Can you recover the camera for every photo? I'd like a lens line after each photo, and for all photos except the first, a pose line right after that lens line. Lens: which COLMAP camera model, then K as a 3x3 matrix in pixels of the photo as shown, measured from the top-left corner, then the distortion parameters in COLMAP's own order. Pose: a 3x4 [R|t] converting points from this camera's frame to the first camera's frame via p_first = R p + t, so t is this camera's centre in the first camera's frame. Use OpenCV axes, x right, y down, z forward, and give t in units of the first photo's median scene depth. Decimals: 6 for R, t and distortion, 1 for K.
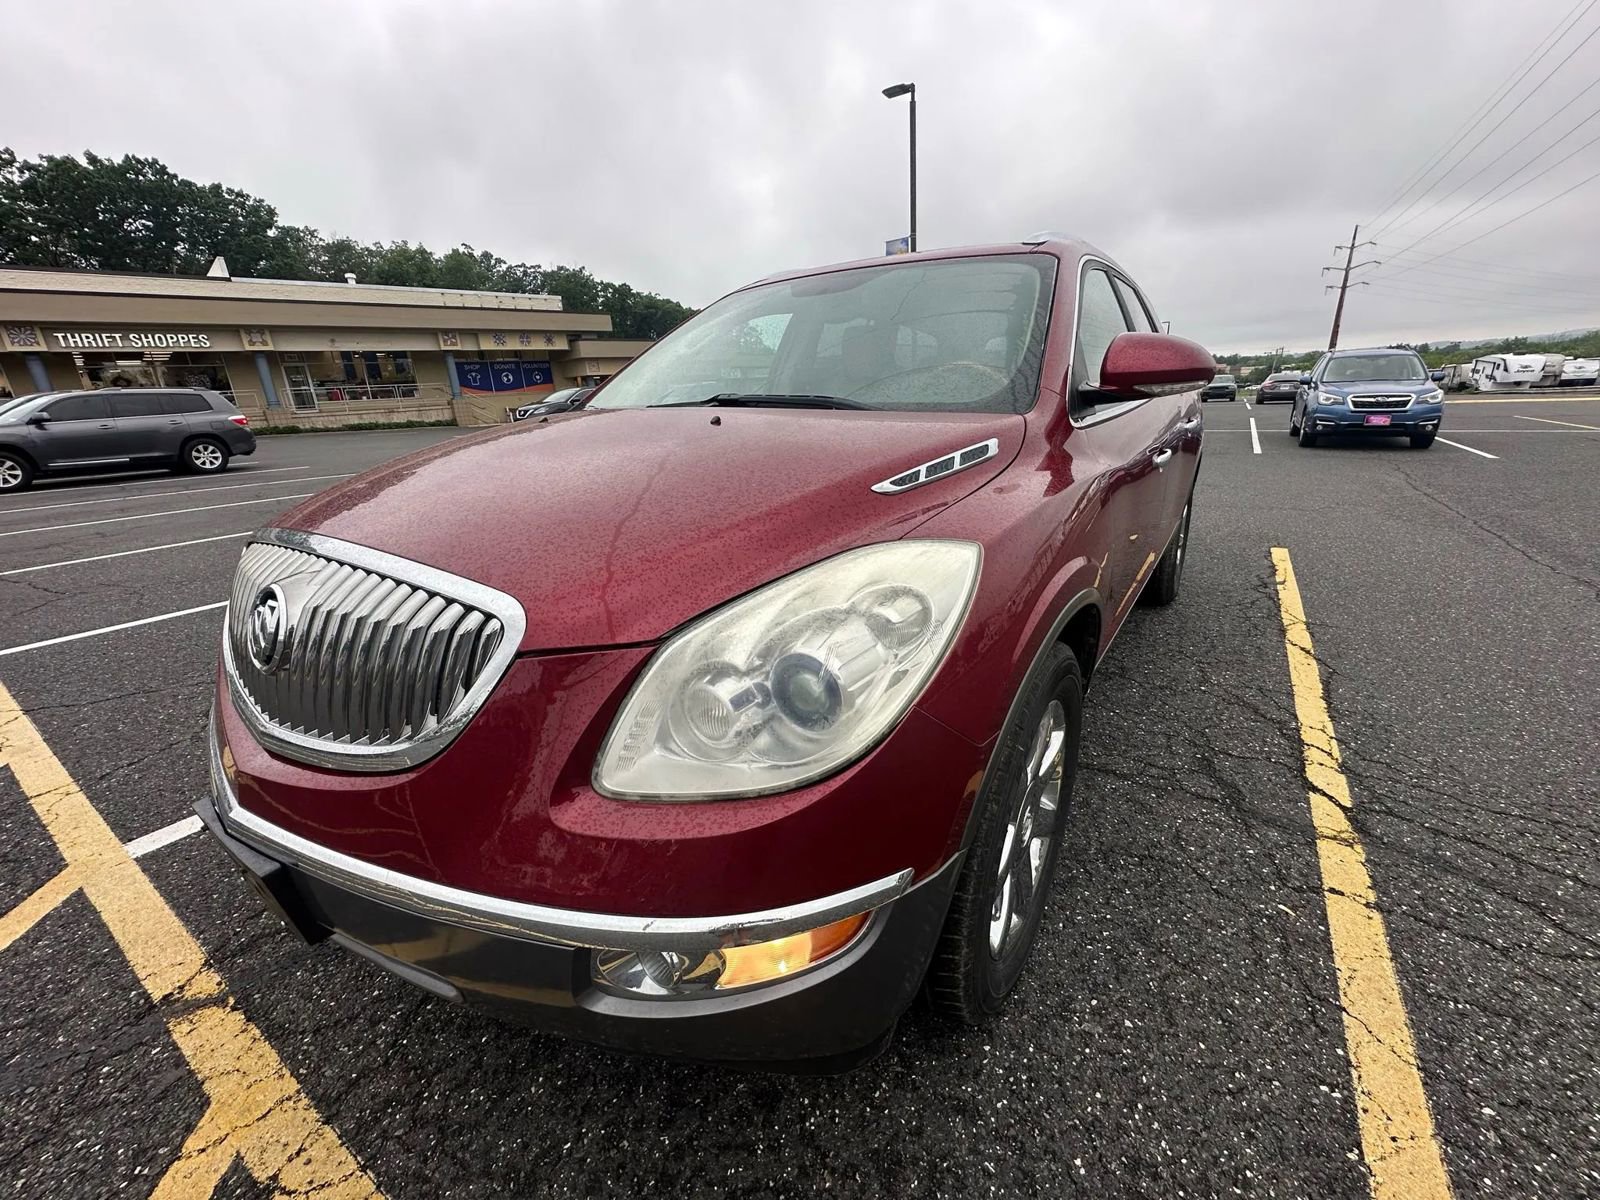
lens RADIAL K [[638.2, 0, 800.0], [0, 638.2, 602.6], [0, 0, 1]] dist [-0.004938, 0.001049]
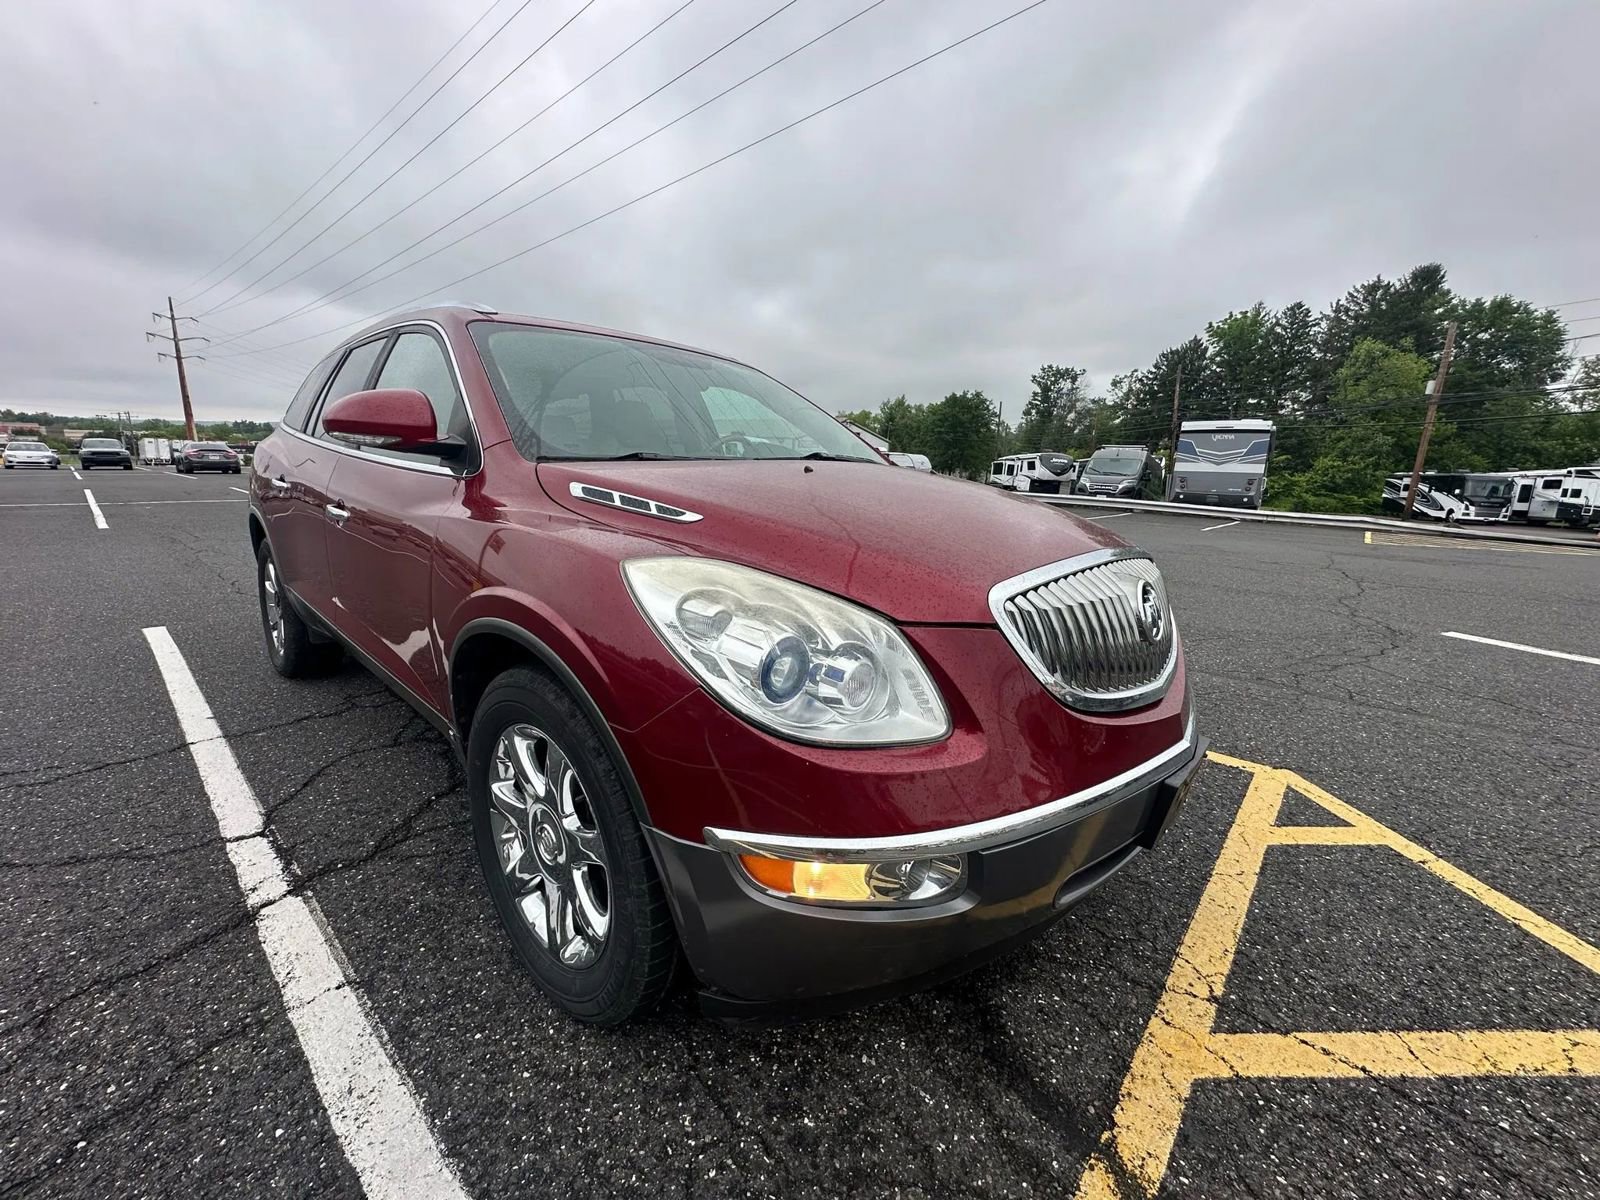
lens RADIAL K [[638.2, 0, 801.4], [0, 638.2, 600.1], [0, 0, 1]] dist [-0.004938, 0.001049]
pose [[0.139927, -0.171501, 0.975196, -1.387225], [0.277310, 0.952259, 0.127677, -0.223771], [-0.950537, 0.252566, 0.180805, 0.884474]]
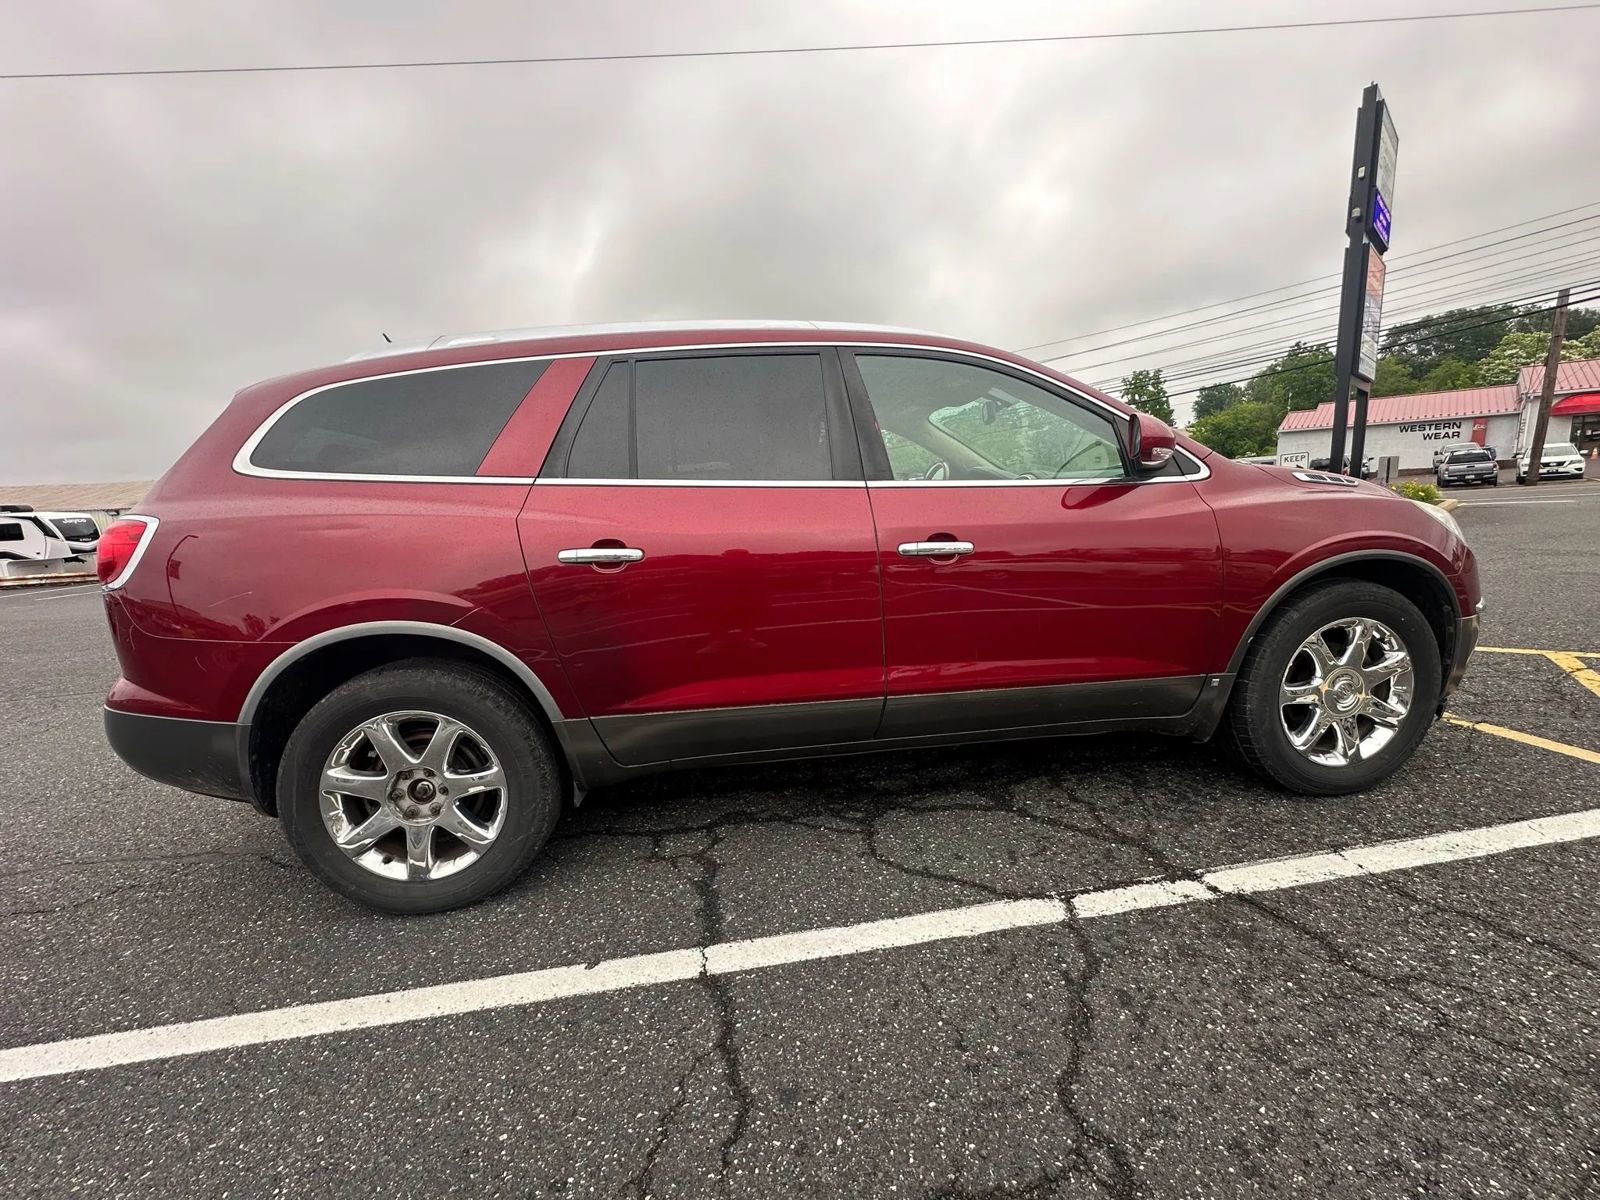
lens RADIAL K [[638.2, 0, 801.0], [0, 638.2, 598.2], [0, 0, 1]] dist [-0.004938, 0.001049]
pose [[-0.654671, -0.037171, 0.754999, -0.929080], [0.317586, 0.892838, 0.319341, -0.870040], [-0.685963, 0.448841, -0.572710, 2.886378]]
